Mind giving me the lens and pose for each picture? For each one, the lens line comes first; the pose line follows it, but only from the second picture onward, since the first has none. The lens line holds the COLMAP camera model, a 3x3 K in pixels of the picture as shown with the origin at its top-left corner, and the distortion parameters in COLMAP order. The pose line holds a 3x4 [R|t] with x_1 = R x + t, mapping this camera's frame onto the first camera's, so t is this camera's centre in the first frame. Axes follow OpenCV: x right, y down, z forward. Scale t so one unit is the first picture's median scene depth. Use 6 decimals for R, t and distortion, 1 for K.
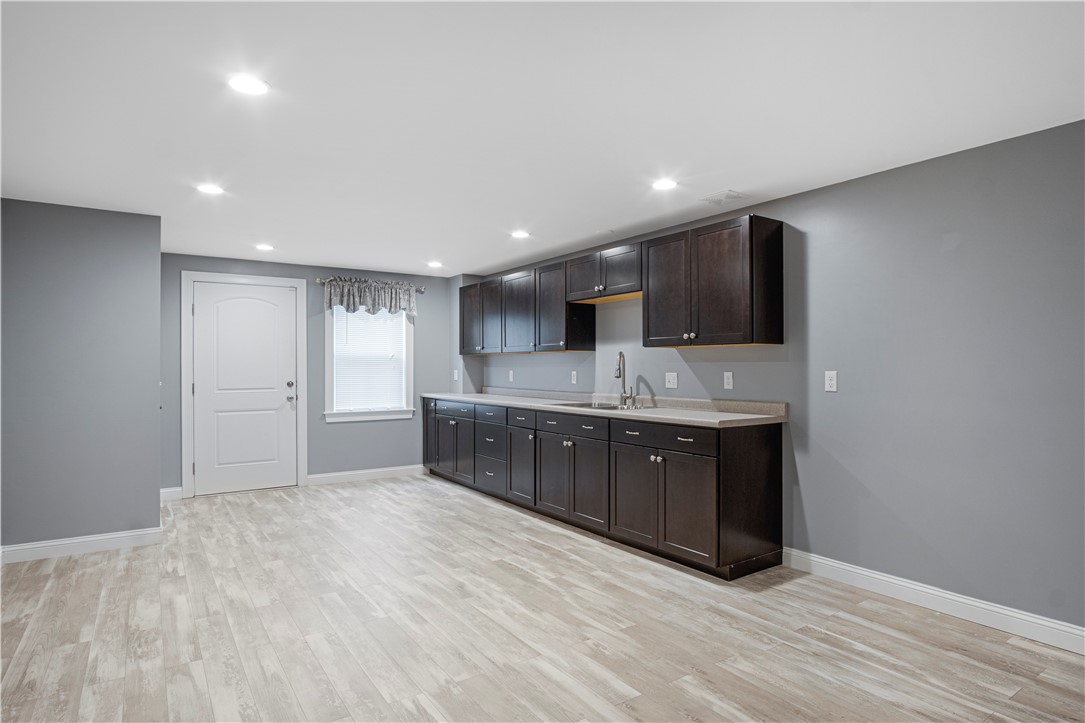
lens RADIAL K [[615.2, 0, 540.3], [0, 615.2, 365.9], [0, 0, 1]] dist [0.015379, 0.002631]
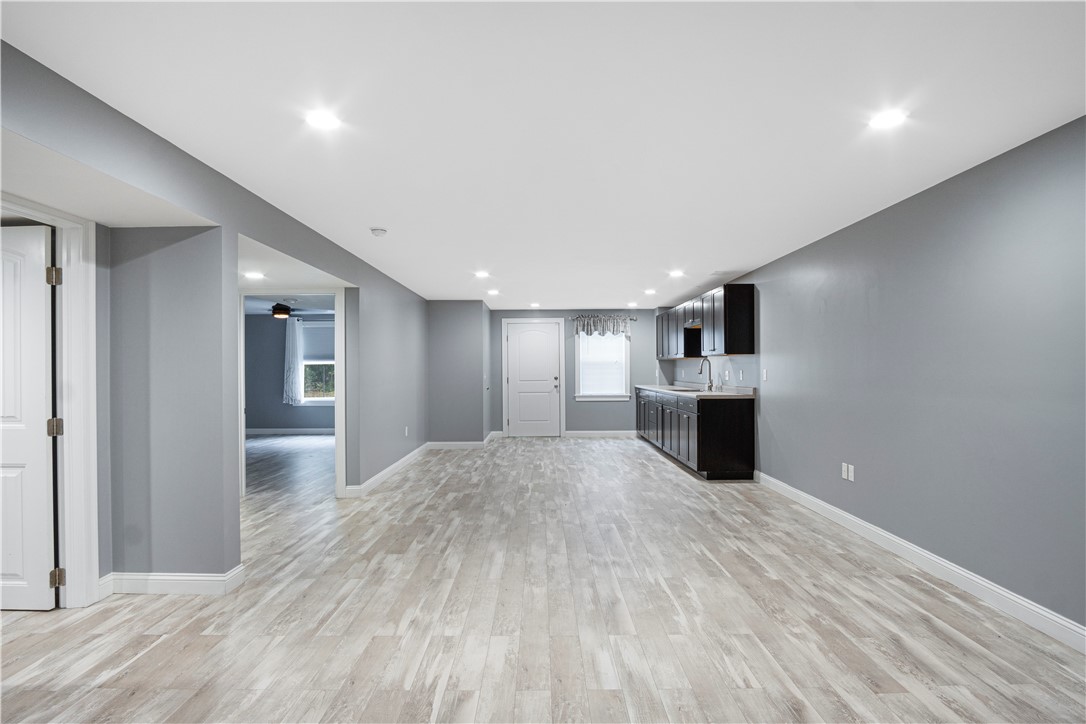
lens RADIAL K [[615.8, 0, 543.4], [0, 615.8, 365.0], [0, 0, 1]] dist [0.015379, 0.002631]
pose [[0.835429, -0.007819, -0.549543, 0.497147], [0.005764, 0.999968, -0.005465, 0.001109], [0.549568, 0.001398, 0.835448, -0.454229]]
